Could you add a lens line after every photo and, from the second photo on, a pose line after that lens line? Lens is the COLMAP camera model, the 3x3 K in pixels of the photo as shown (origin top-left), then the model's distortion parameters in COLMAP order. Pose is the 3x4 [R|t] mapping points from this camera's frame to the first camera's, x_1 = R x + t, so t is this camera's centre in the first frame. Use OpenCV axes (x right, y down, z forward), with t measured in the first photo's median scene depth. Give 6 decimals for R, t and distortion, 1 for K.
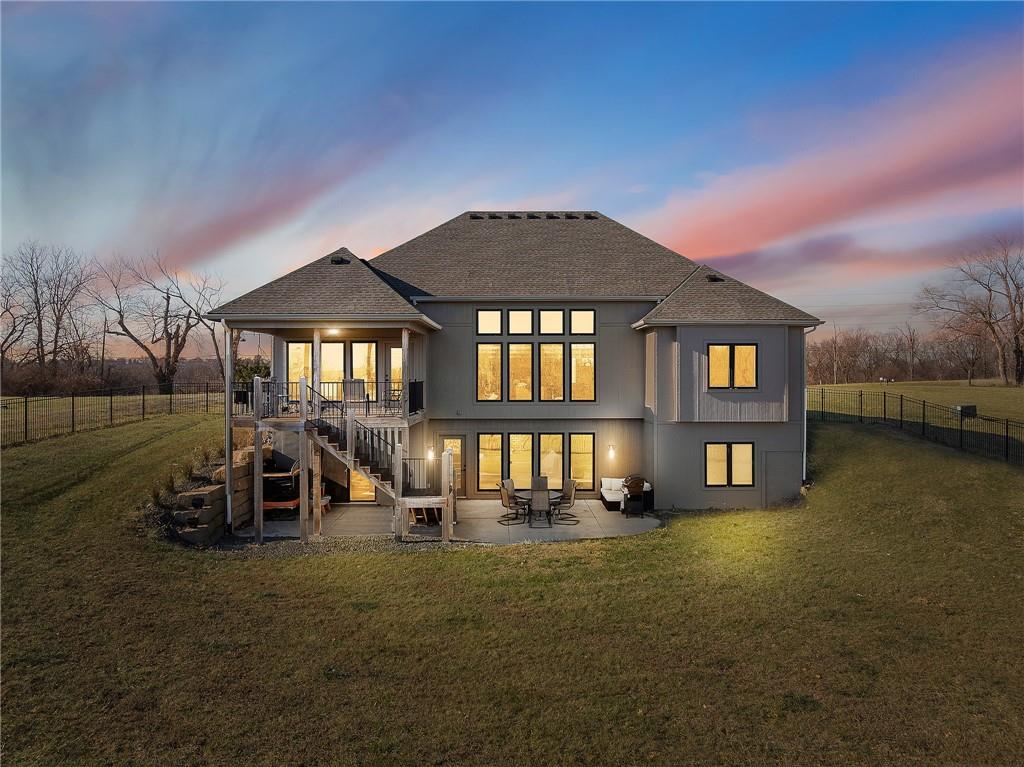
lens RADIAL K [[721.1, 0, 512.0], [0, 721.1, 383.5], [0, 0, 1]] dist [-0.042177, 0.006324]
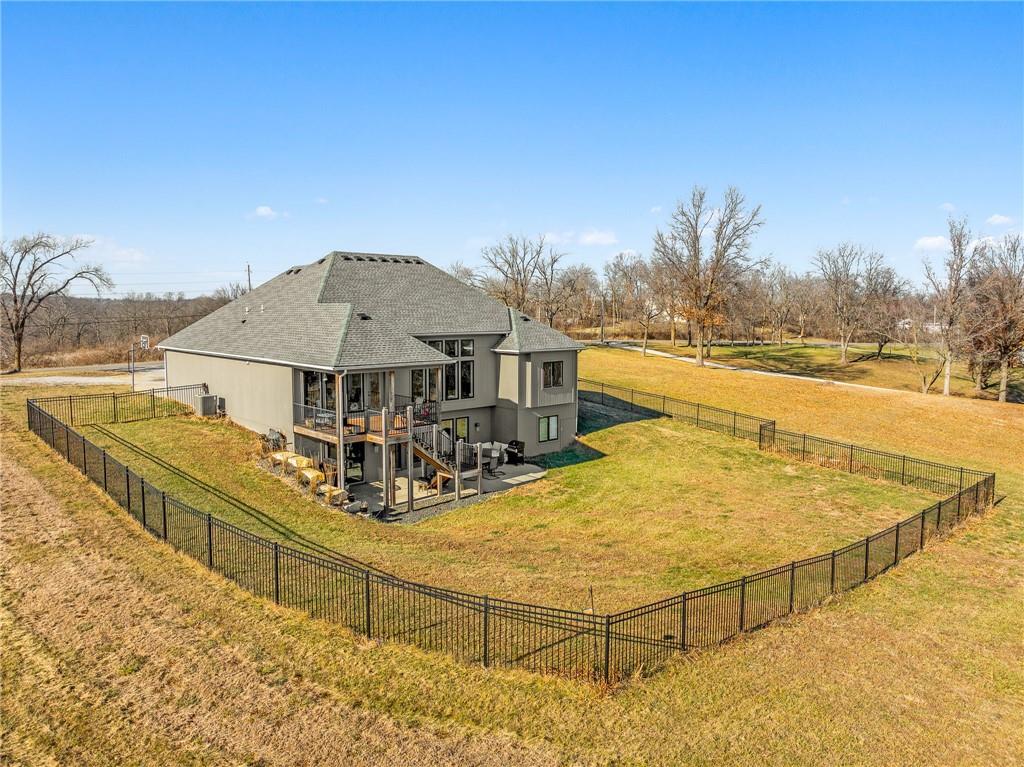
lens RADIAL K [[721.1, 0, 512.0], [0, 721.1, 383.5], [0, 0, 1]] dist [-0.042177, 0.006324]
pose [[0.730797, -0.065379, 0.679457, -0.972185], [0.000228, 0.995426, 0.095538, -0.169887], [-0.682595, -0.069664, 0.727469, -0.233815]]
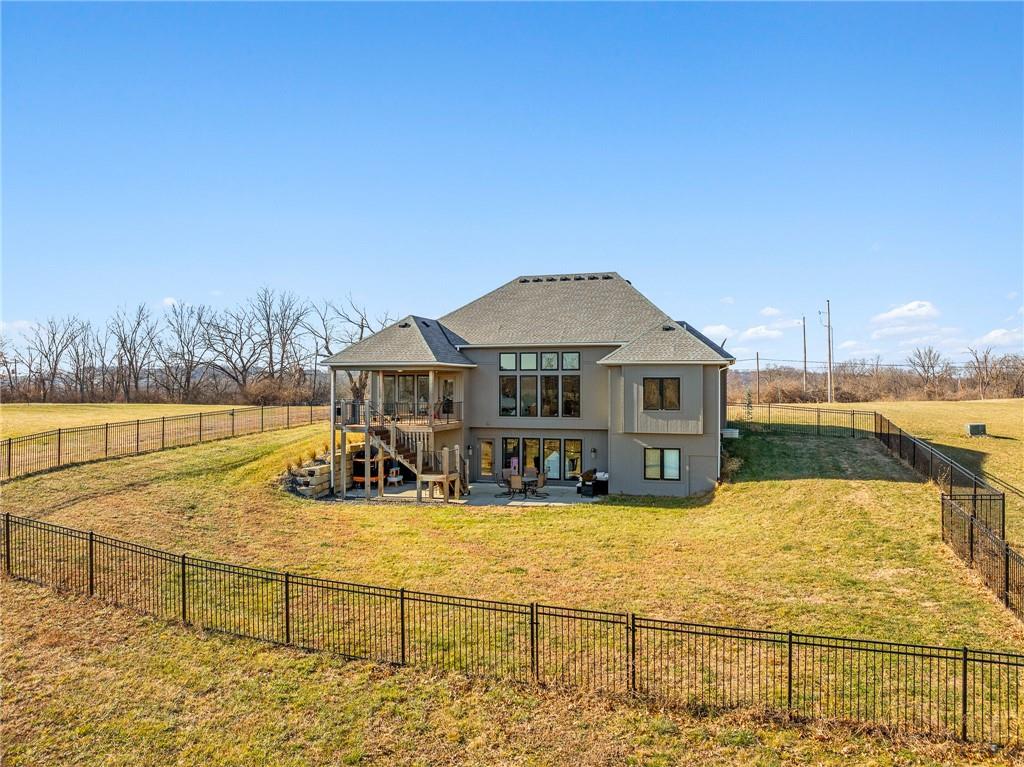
lens RADIAL K [[721.1, 0, 512.0], [0, 721.1, 383.5], [0, 0, 1]] dist [-0.042177, 0.006324]
pose [[0.958885, 0.001683, -0.283790, 0.418866], [-0.005217, 0.999918, -0.011695, -0.025549], [0.283747, 0.012695, 0.958815, -0.424453]]
